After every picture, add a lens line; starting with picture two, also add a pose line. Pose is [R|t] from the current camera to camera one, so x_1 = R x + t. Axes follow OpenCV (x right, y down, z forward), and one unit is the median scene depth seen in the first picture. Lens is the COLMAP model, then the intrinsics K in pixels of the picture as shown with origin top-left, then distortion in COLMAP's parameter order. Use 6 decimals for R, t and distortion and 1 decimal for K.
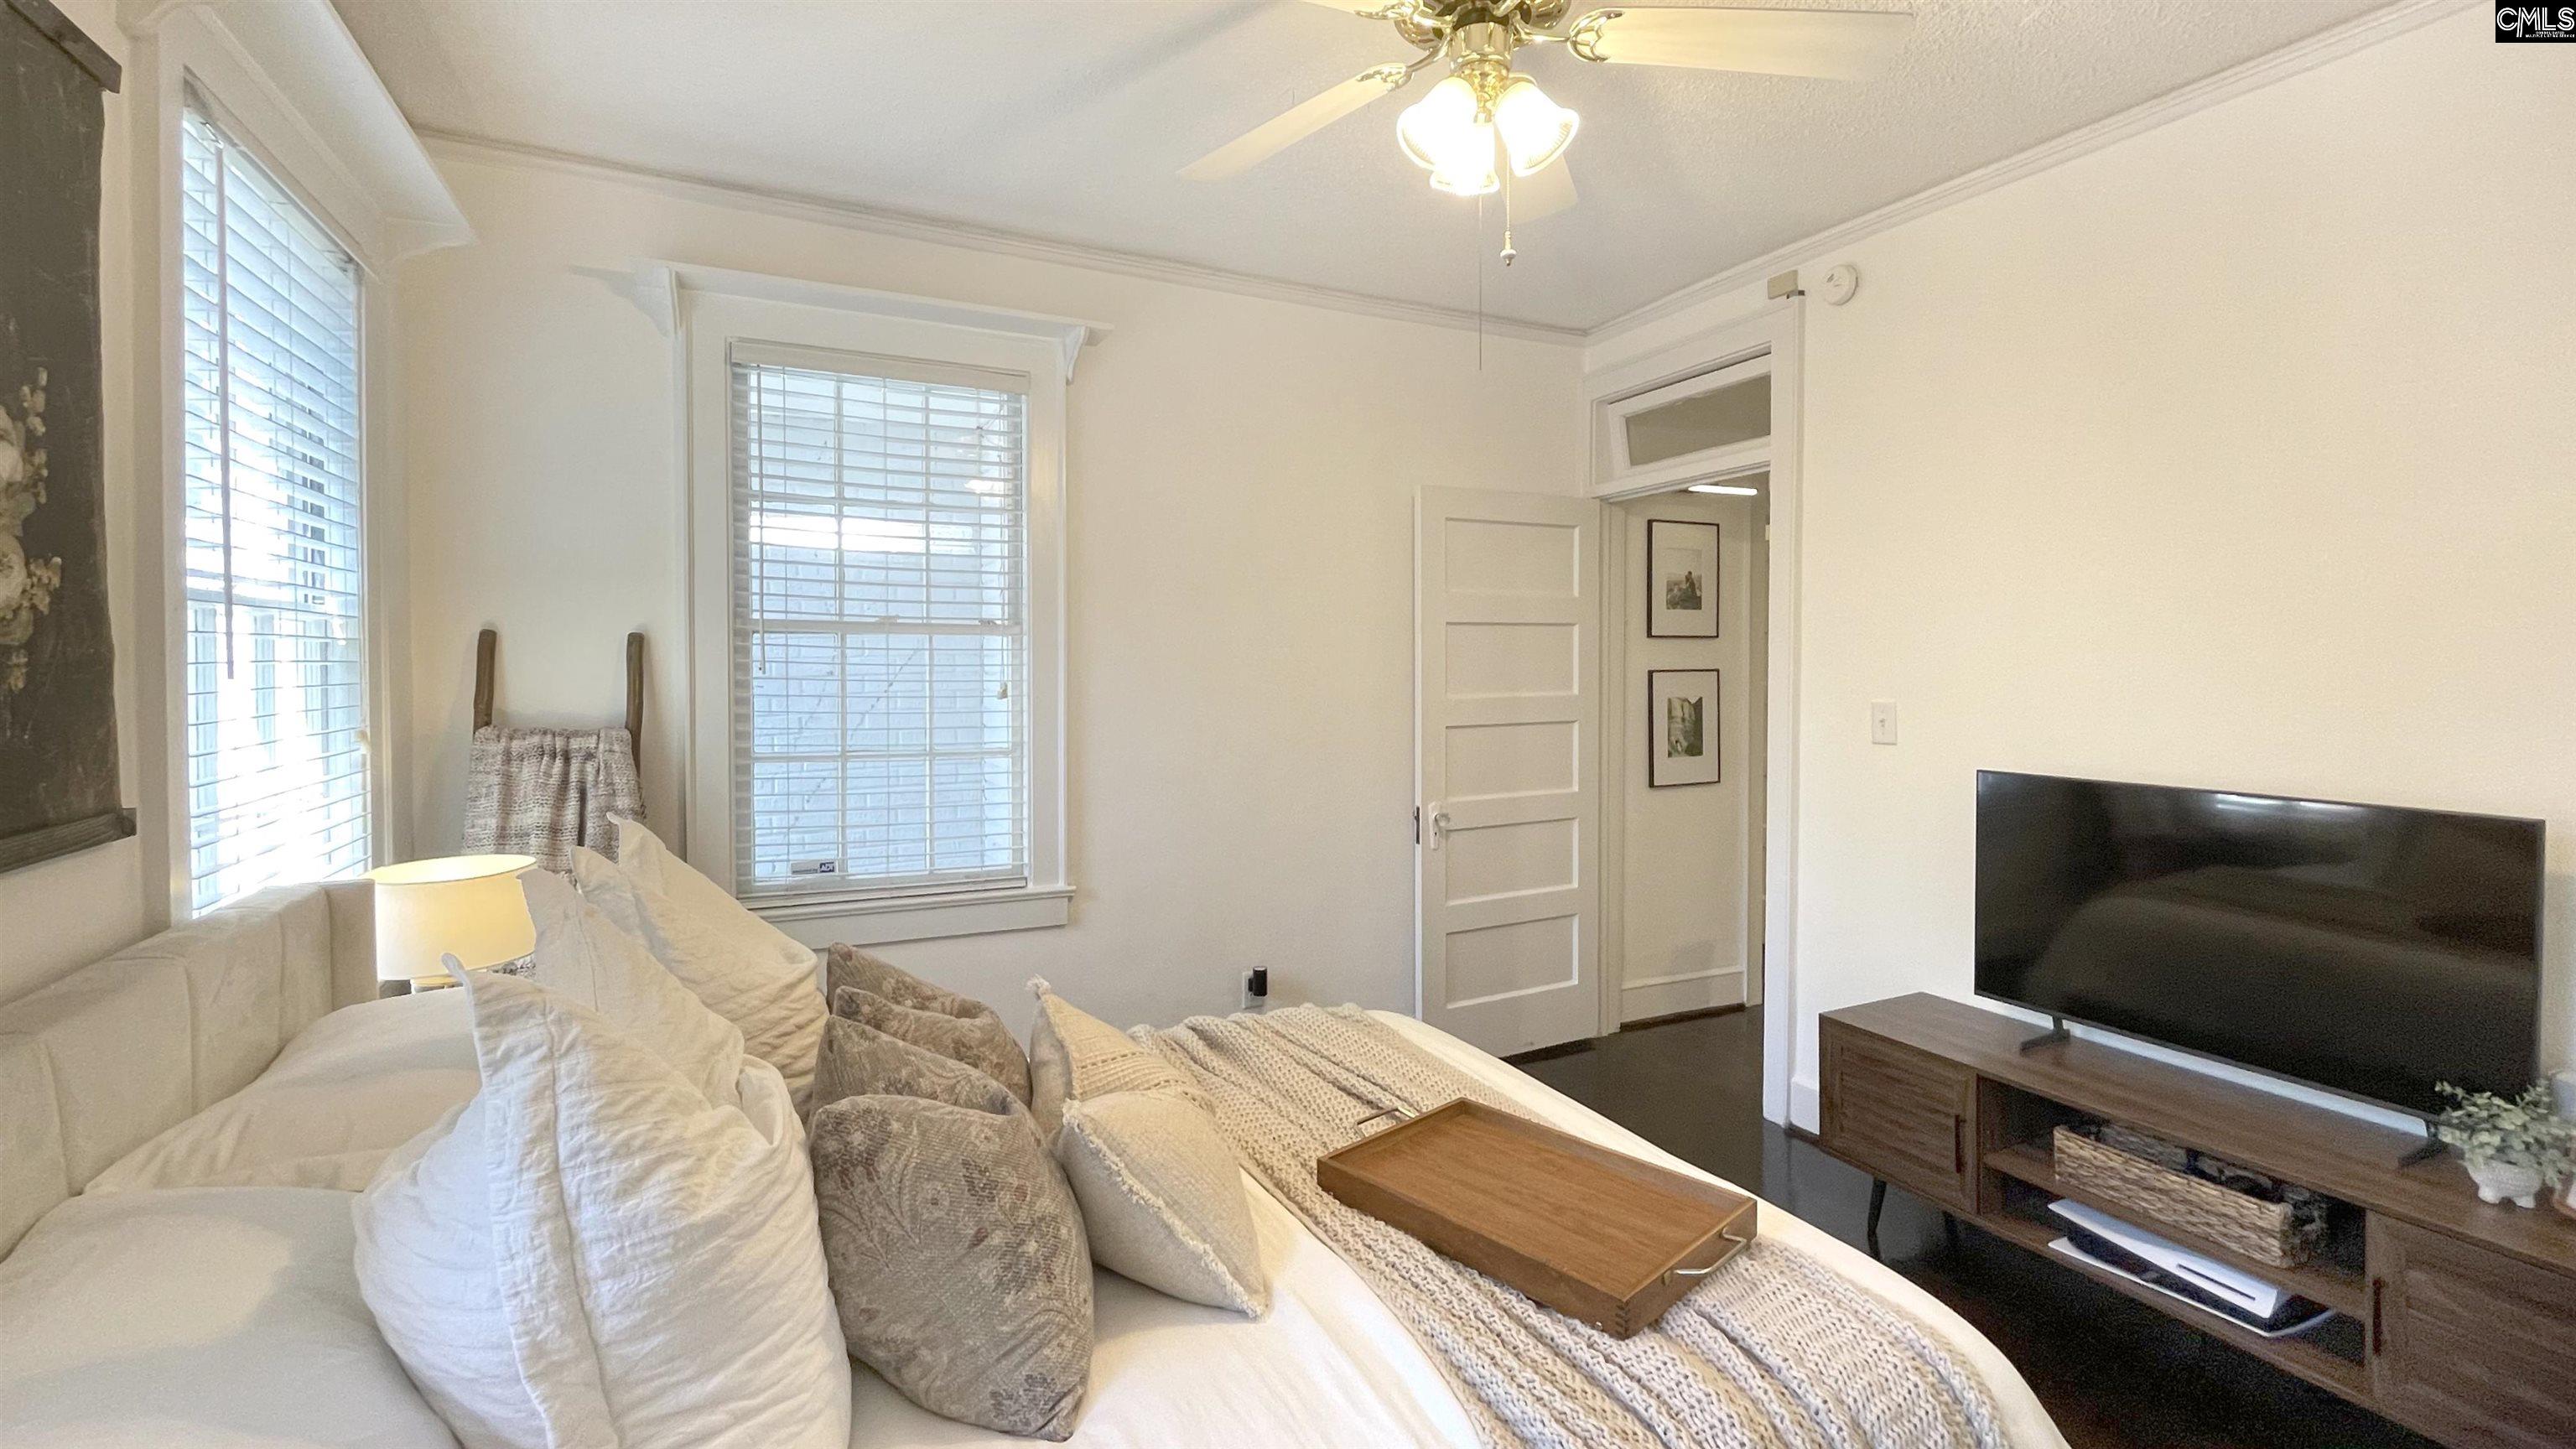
lens RADIAL K [[1084.8, 0, 1260.3], [0, 1084.8, 688.1], [0, 0, 1]] dist [-0.001664, 0.000009]
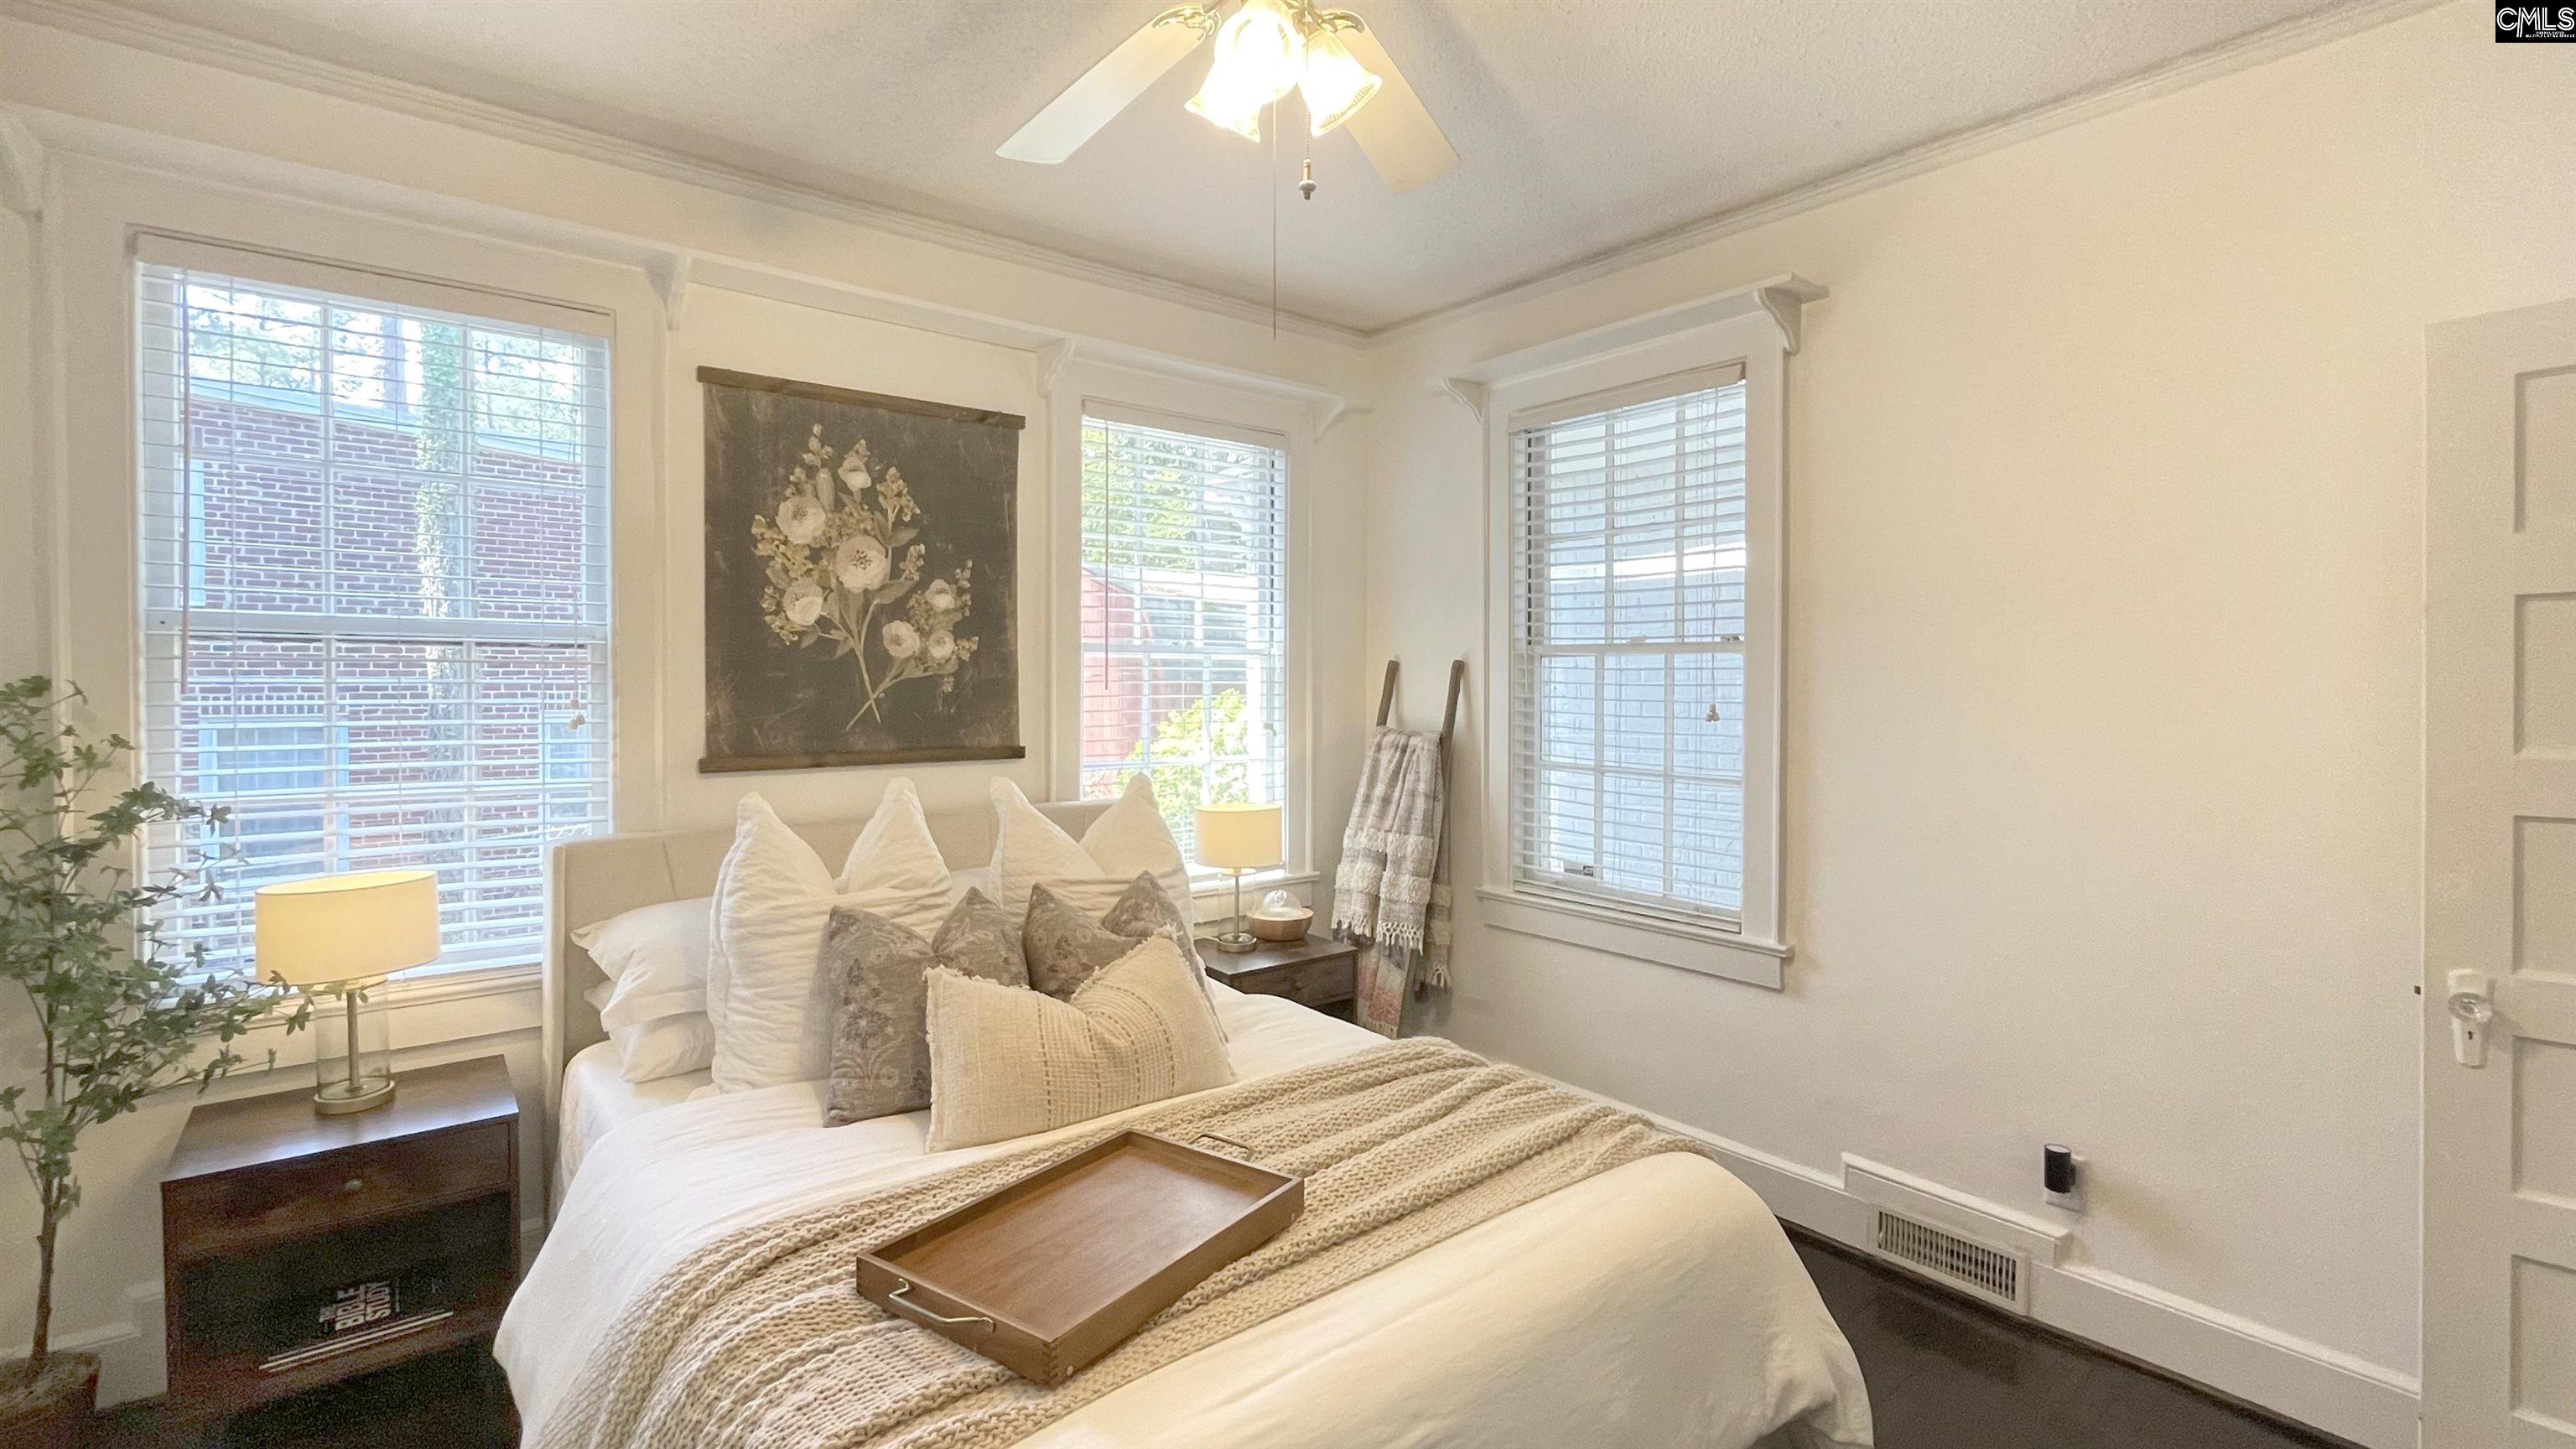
lens RADIAL K [[1084.8, 0, 1294.7], [0, 1084.8, 698.7], [0, 0, 1]] dist [-0.001664, 0.000009]
pose [[0.256133, 0.009974, -0.966590, 0.661448], [-0.024155, 0.999701, 0.003915, -0.004917], [0.966340, 0.022345, 0.256297, 0.501878]]
